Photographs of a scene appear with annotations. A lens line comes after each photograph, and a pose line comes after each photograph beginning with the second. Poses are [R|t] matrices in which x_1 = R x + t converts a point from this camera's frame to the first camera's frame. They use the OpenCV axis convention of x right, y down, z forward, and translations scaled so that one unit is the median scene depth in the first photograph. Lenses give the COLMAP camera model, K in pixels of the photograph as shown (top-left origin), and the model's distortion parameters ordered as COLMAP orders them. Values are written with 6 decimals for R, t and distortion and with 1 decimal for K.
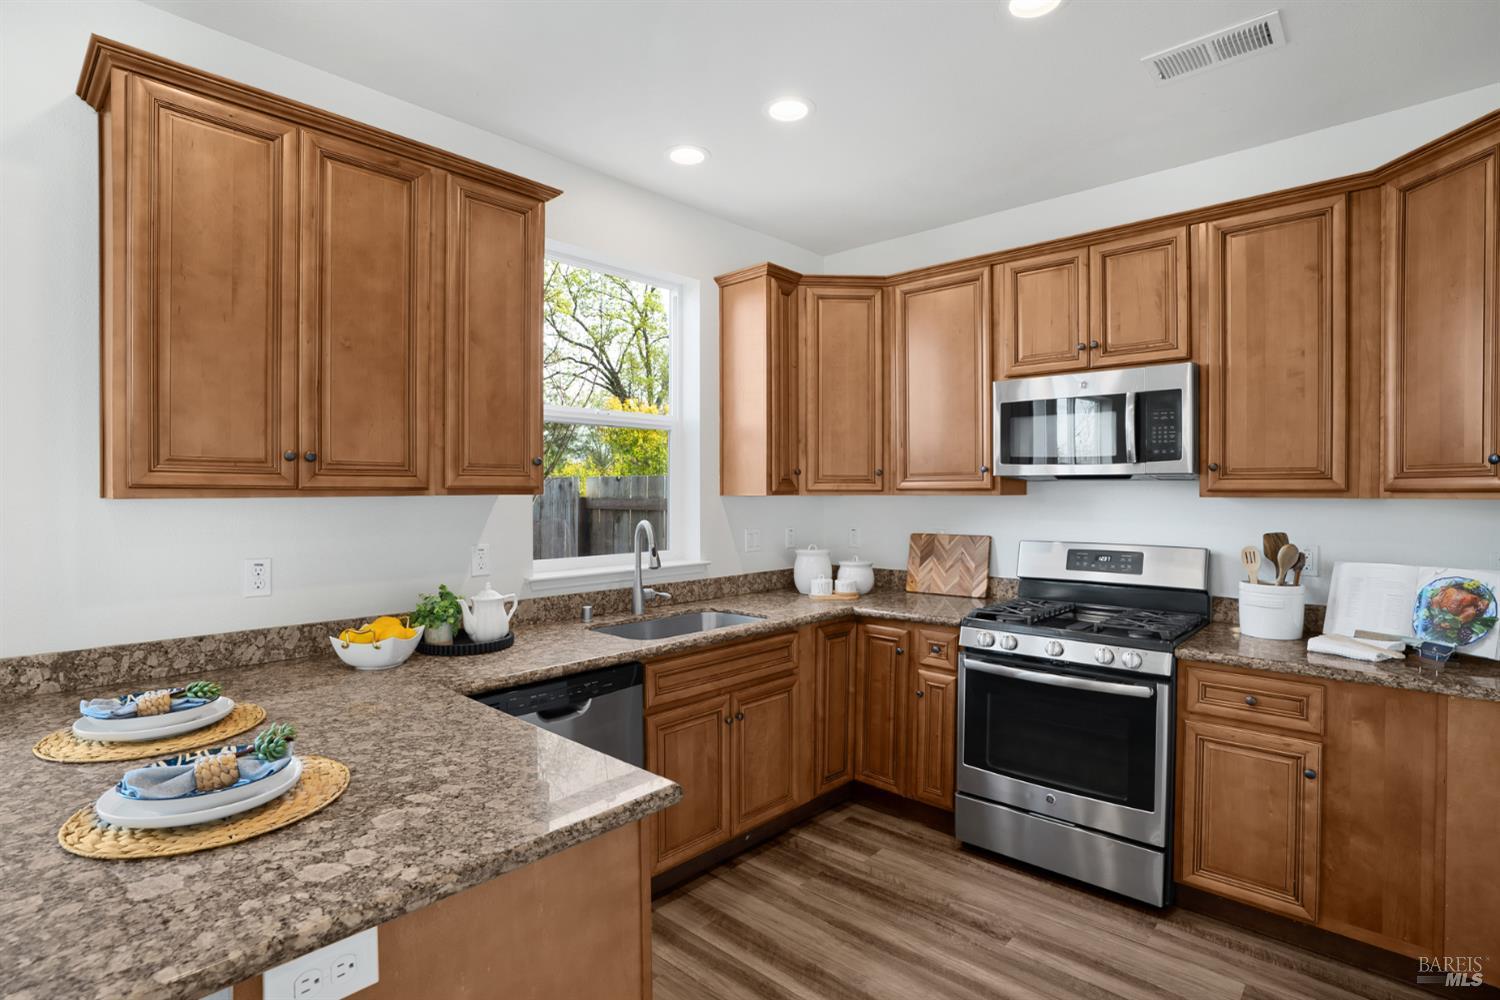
lens RADIAL K [[733.1, 0, 750.0], [0, 733.1, 500.0], [0, 0, 1]] dist [-0.064142, 0.037093]
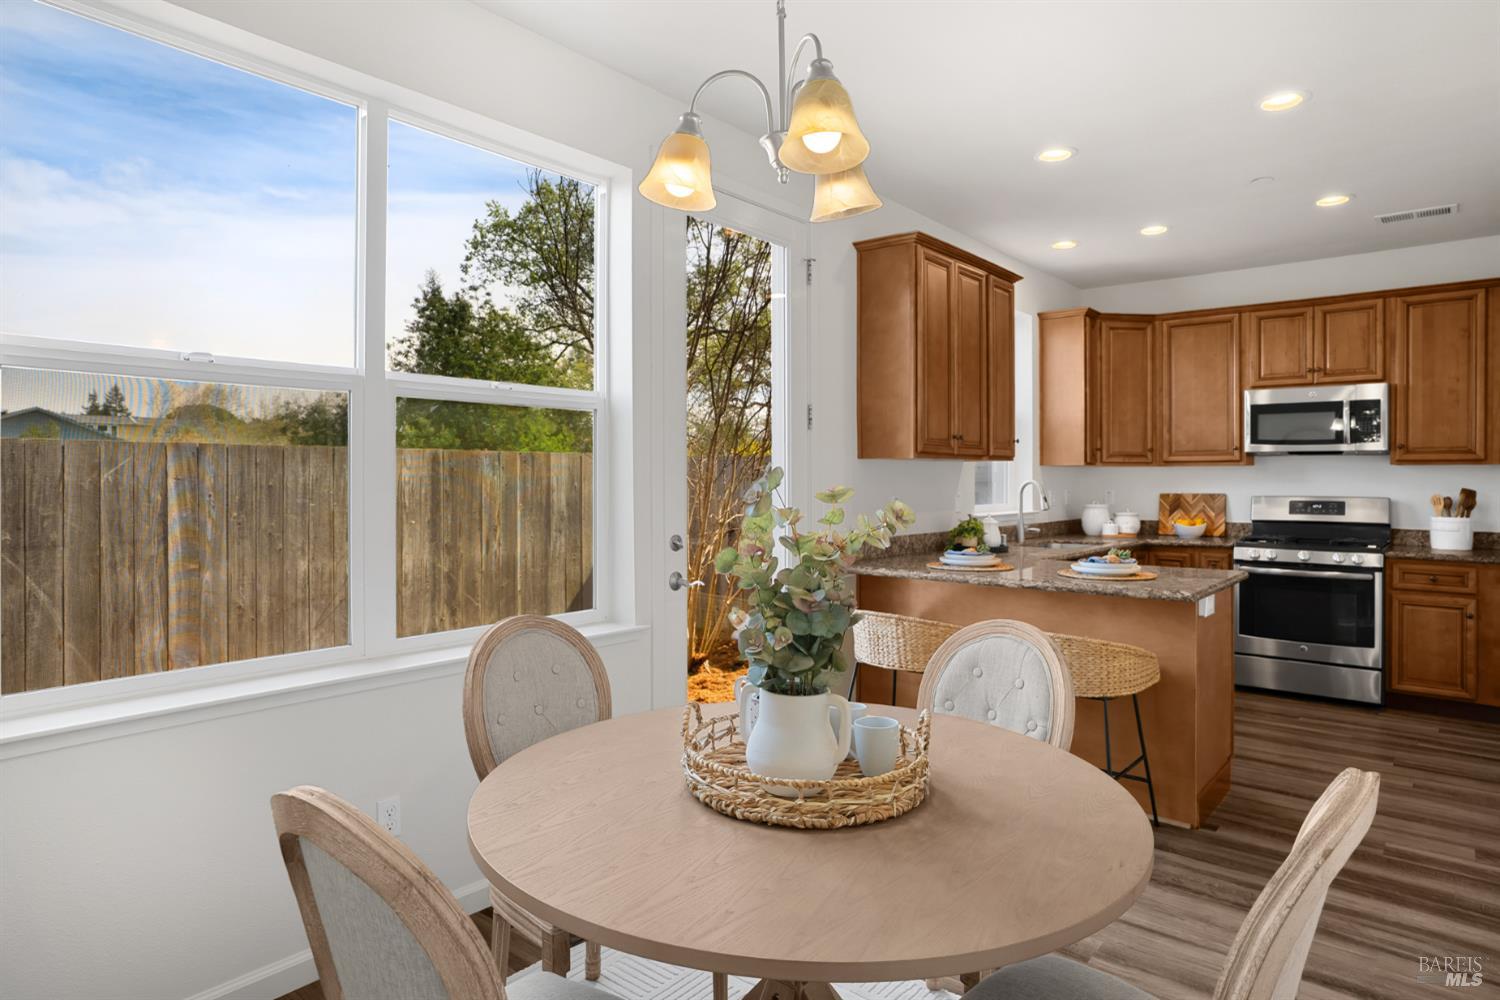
lens RADIAL K [[872.0, 0, 752.8], [0, 872.0, 480.4], [0, 0, 1]] dist [-0.041024, 0.042643]
pose [[0.998833, 0.003272, 0.048196, -0.822095], [-0.002830, 0.999953, -0.009237, 0.048036], [-0.048224, 0.009090, 0.998795, -0.799294]]
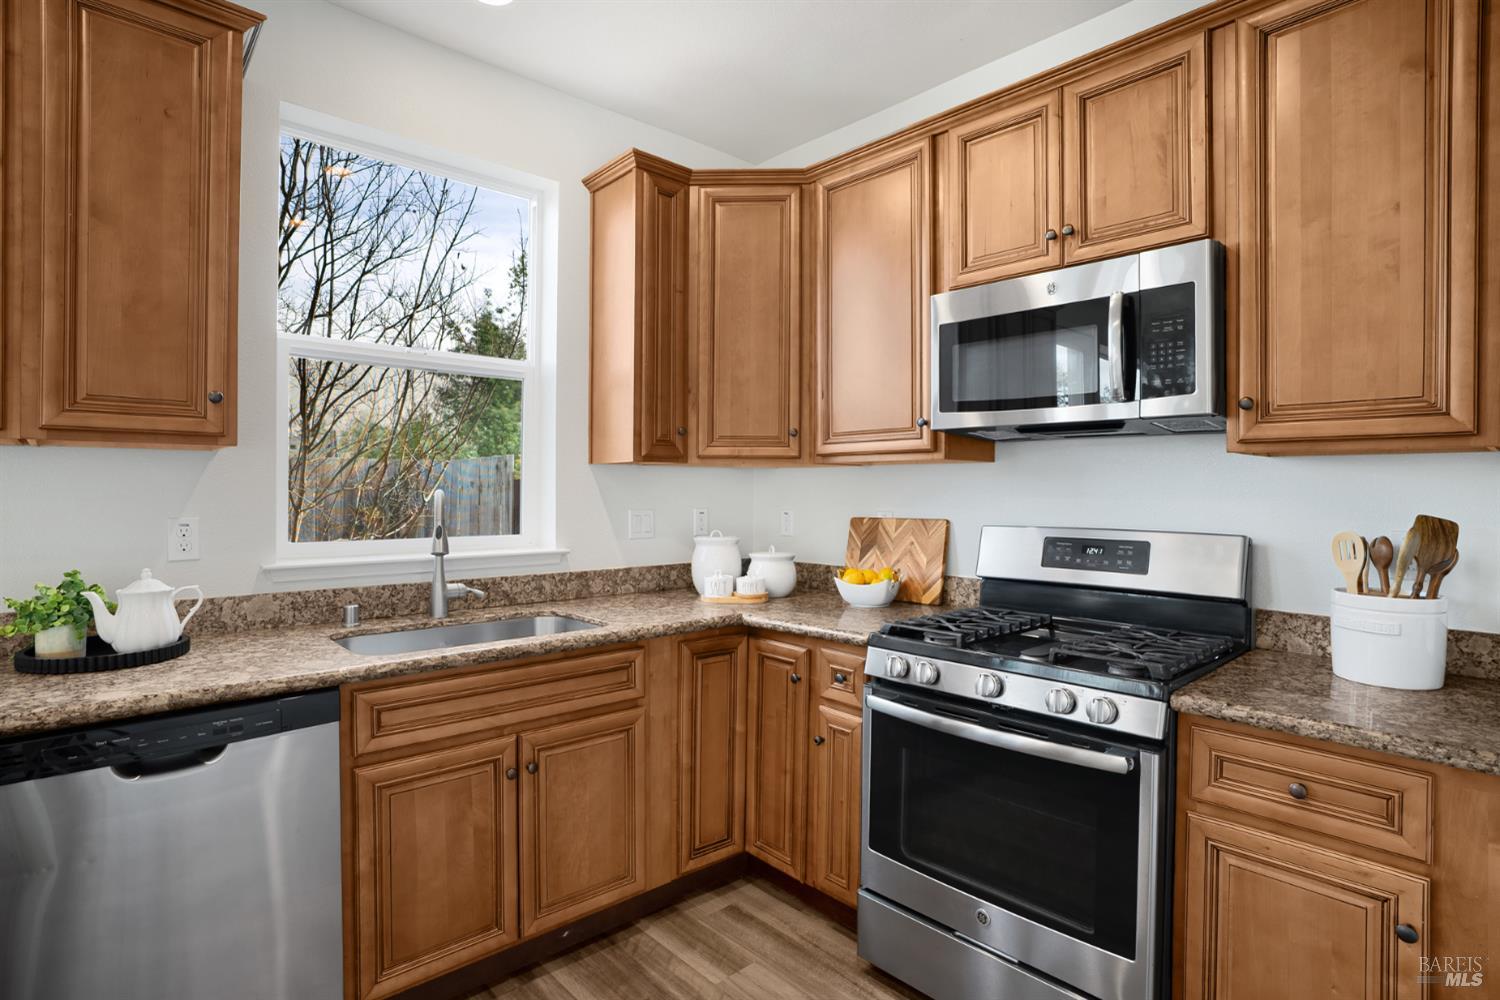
lens RADIAL K [[761.2, 0, 747.8], [0, 761.2, 491.7], [0, 0, 1]] dist [-0.060933, 0.032910]
pose [[0.996322, 0.005224, -0.085527, 0.232784], [-0.005946, 0.999949, -0.008184, 0.034295], [0.085480, 0.008663, 0.996302, 0.273832]]
